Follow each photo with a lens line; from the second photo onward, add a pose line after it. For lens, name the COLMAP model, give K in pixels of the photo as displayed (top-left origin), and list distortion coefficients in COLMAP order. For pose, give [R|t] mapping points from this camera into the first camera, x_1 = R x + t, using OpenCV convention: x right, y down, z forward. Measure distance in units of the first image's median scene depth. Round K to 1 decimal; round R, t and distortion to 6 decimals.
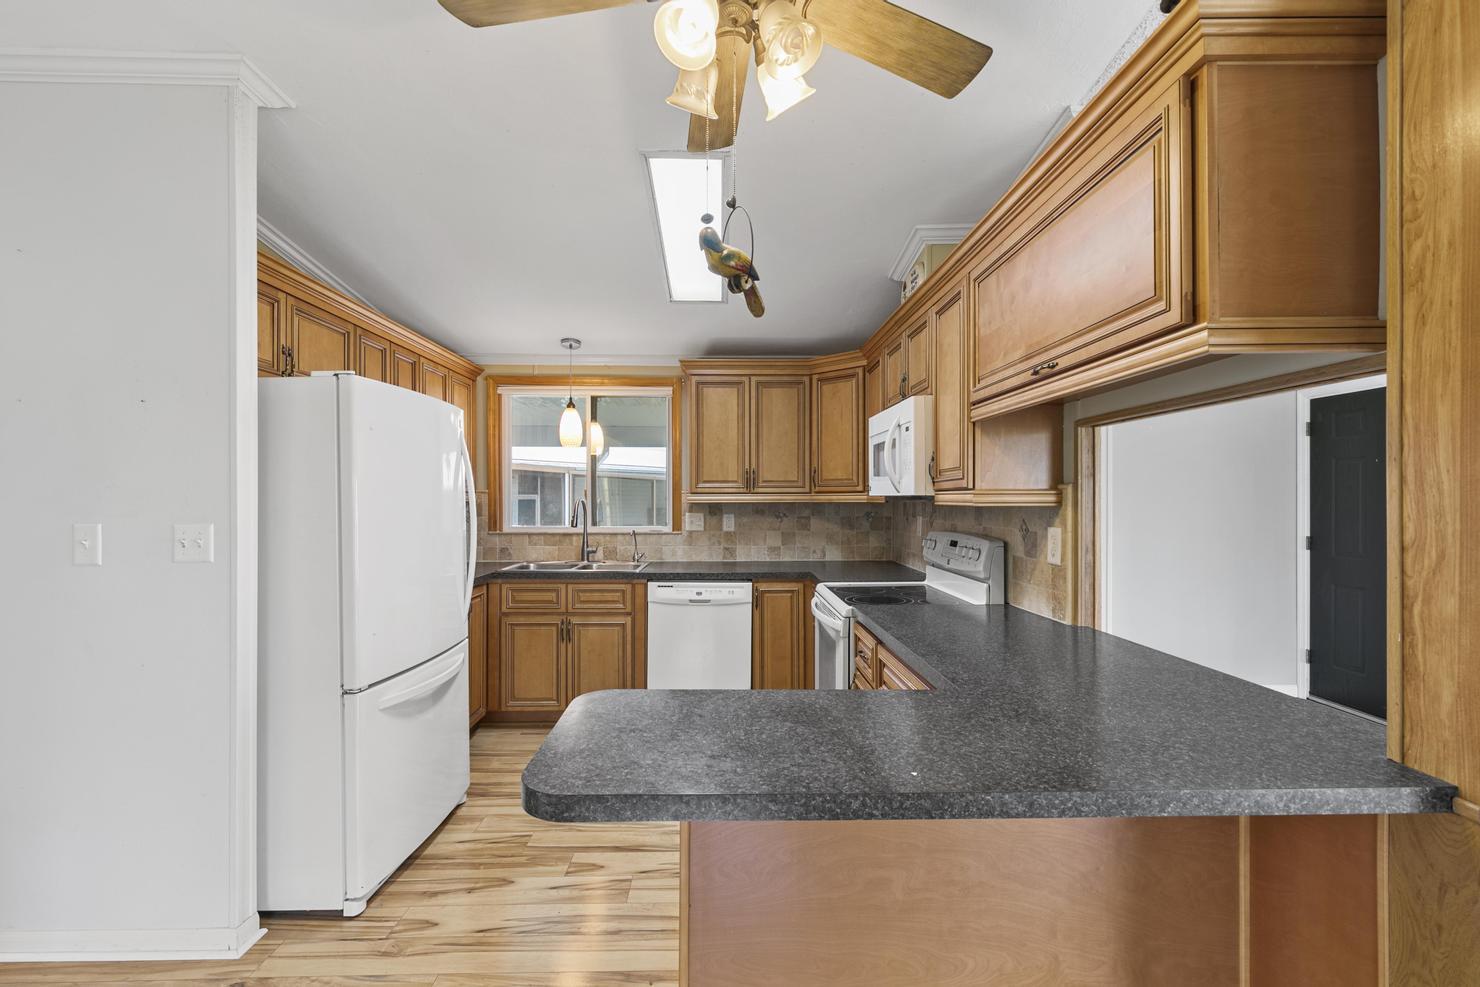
lens RADIAL K [[658.6, 0, 739.0], [0, 658.6, 496.0], [0, 0, 1]] dist [0.003946, 0.000426]
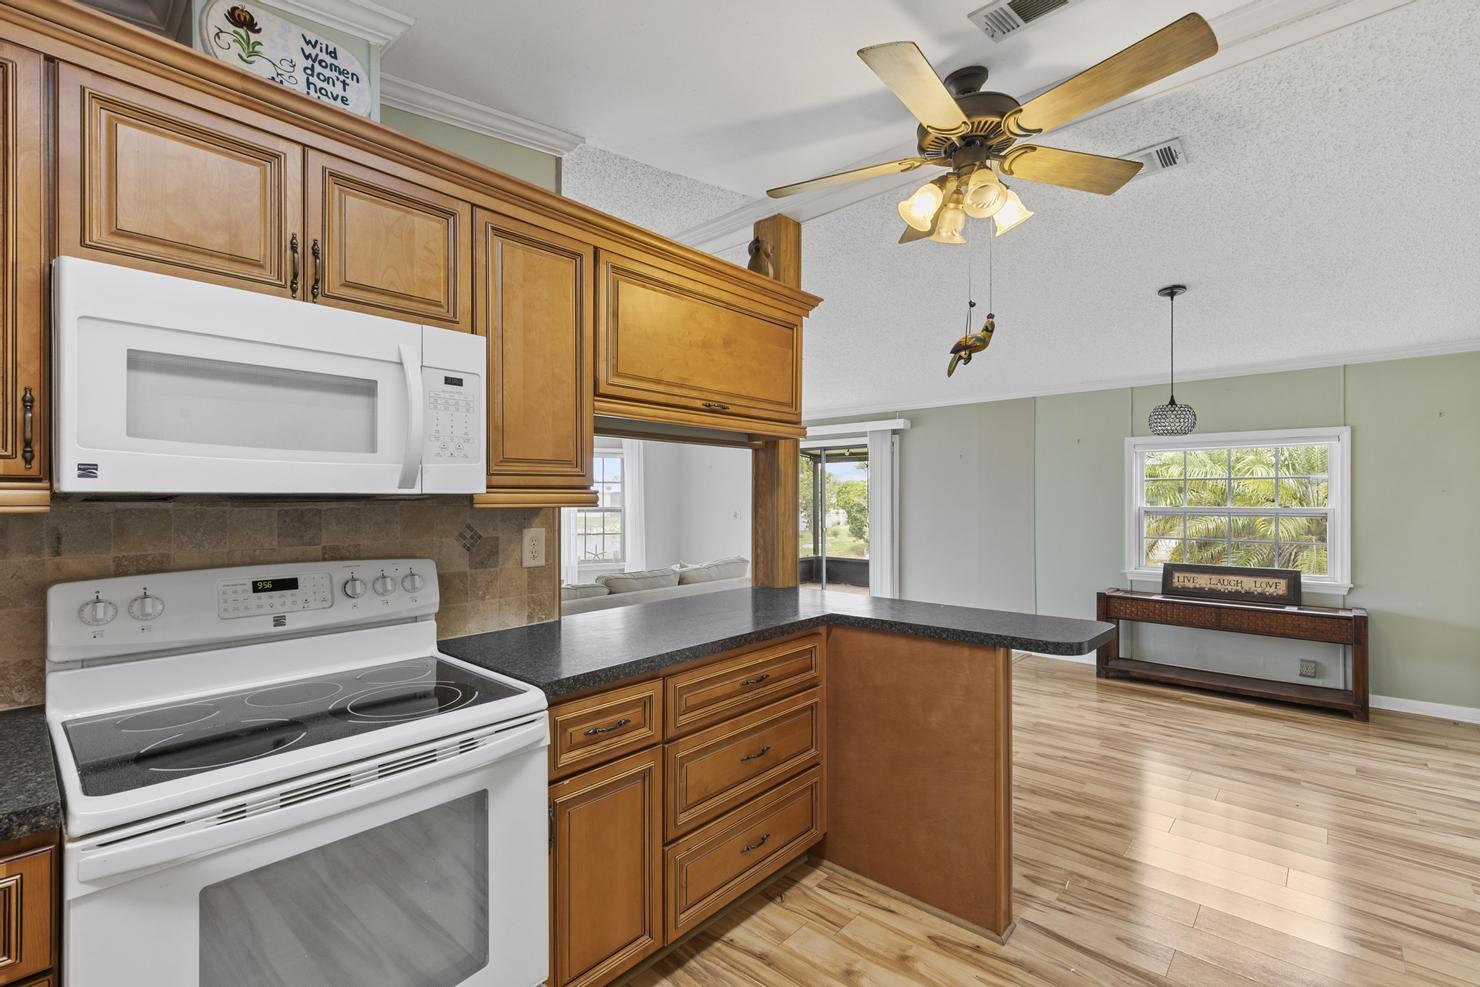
lens RADIAL K [[658.6, 0, 739.0], [0, 658.6, 496.0], [0, 0, 1]] dist [0.003946, 0.000426]
pose [[-0.725169, 0.000897, 0.688570, -0.222794], [-0.002345, 0.999990, -0.003772, 0.001634], [-0.688567, -0.004350, -0.725160, 0.824993]]
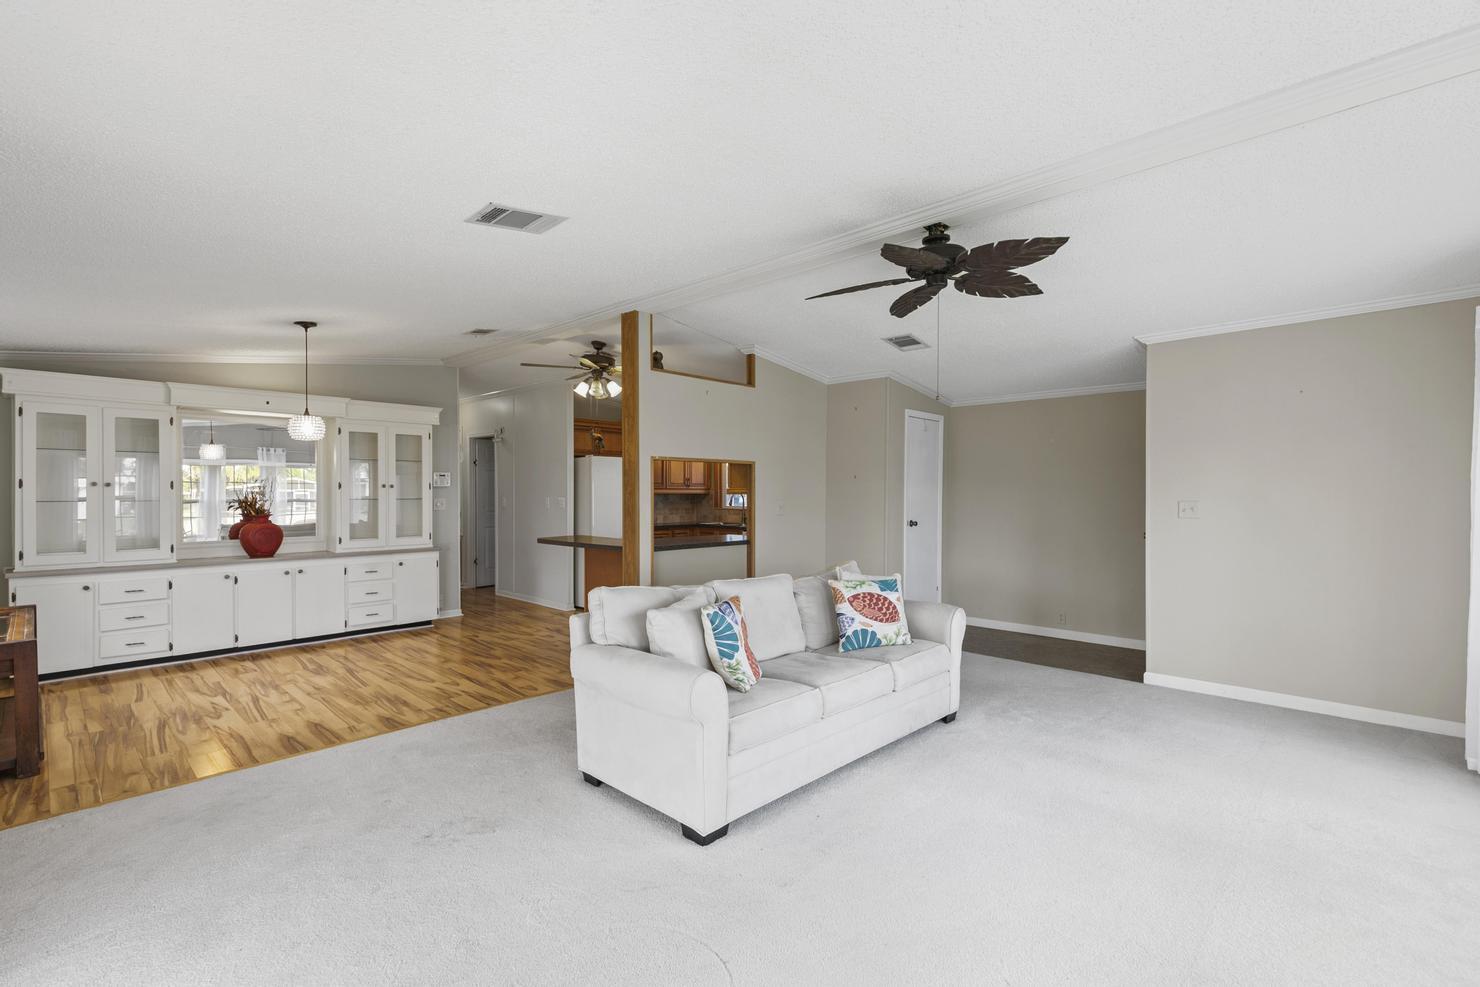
lens RADIAL K [[658.6, 0, 739.0], [0, 658.6, 496.0], [0, 0, 1]] dist [0.003946, 0.000426]
pose [[0.711701, 0.006657, -0.702451, 1.234552], [-0.001130, 0.999965, 0.008332, -0.001203], [0.702482, -0.005137, 0.711683, -0.474598]]
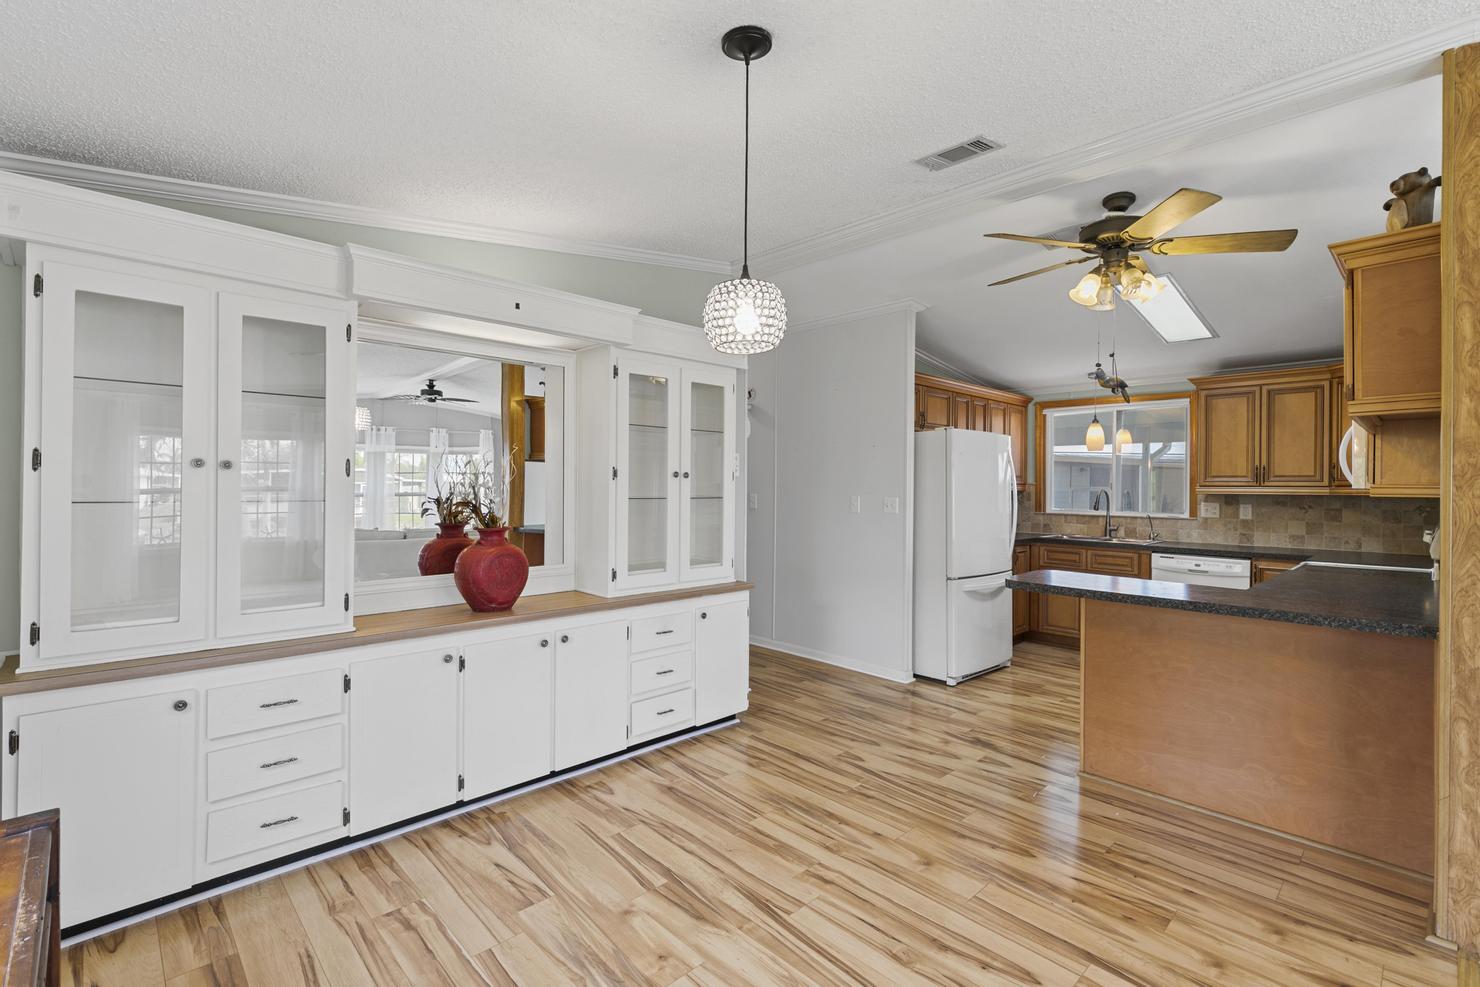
lens RADIAL K [[669.2, 0, 734.1], [0, 669.2, 488.2], [0, 0, 1]] dist [0.004043, 0.000023]
pose [[0.673405, 0.008921, -0.739220, 0.267693], [-0.008942, 0.999952, 0.003921, 0.002527], [0.739220, 0.003970, 0.673453, -0.486612]]
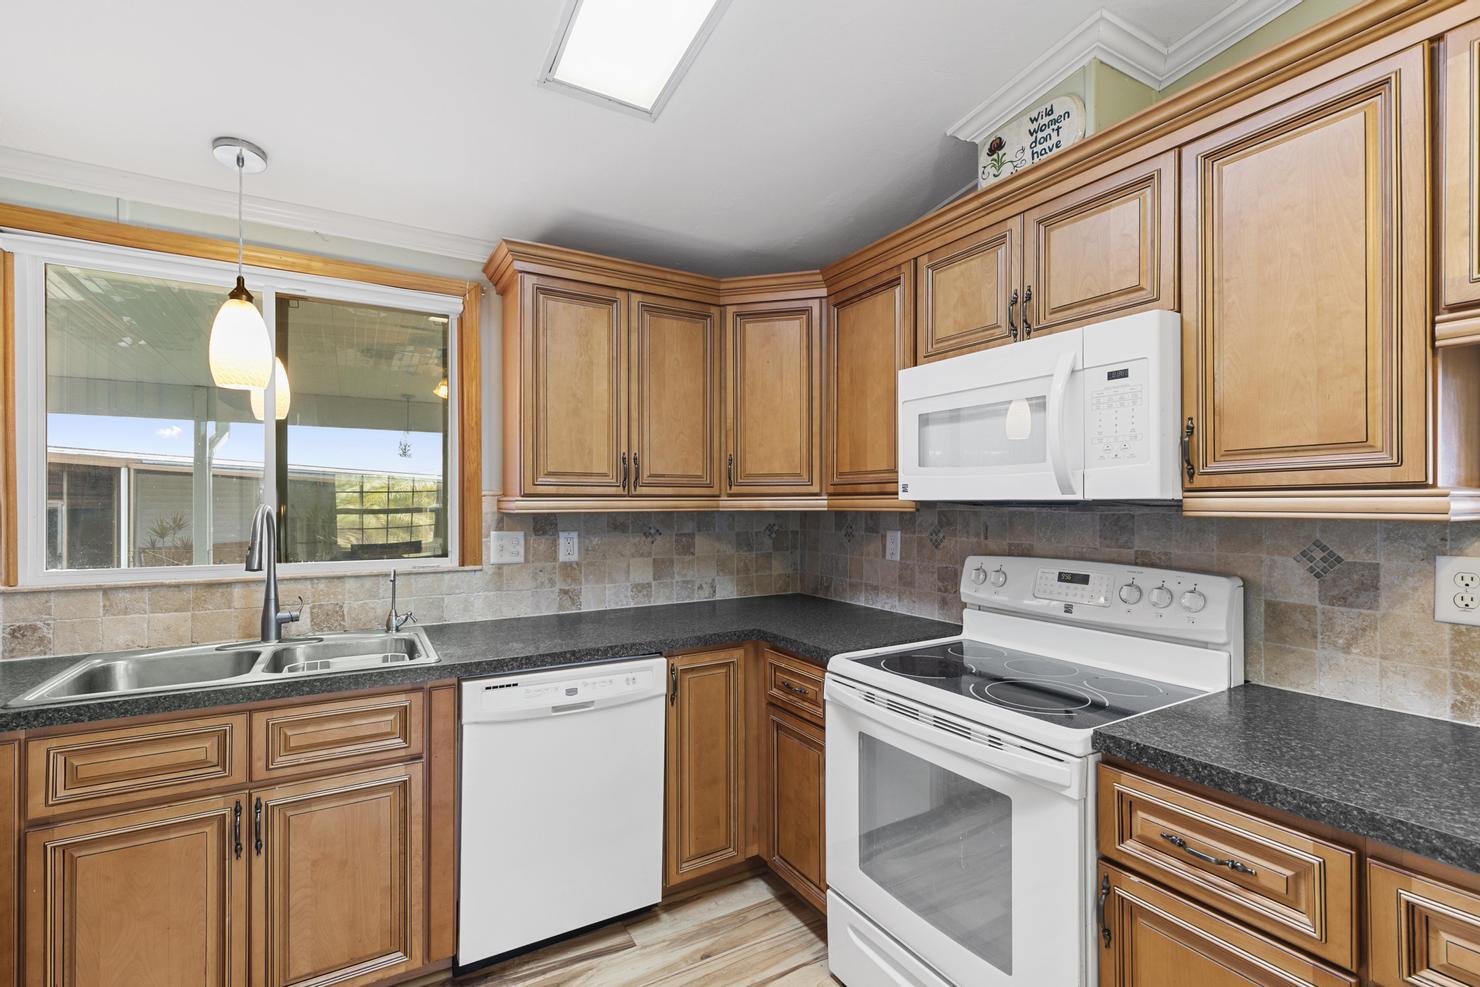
lens RADIAL K [[661.6, 0, 742.8], [0, 661.6, 503.0], [0, 0, 1]] dist [0.003331, 0.000075]
pose [[0.872071, -0.000443, 0.489380, -0.179593], [-0.000656, 0.999998, 0.002073, 0.000668], [-0.489379, -0.002128, 0.872068, 0.448328]]
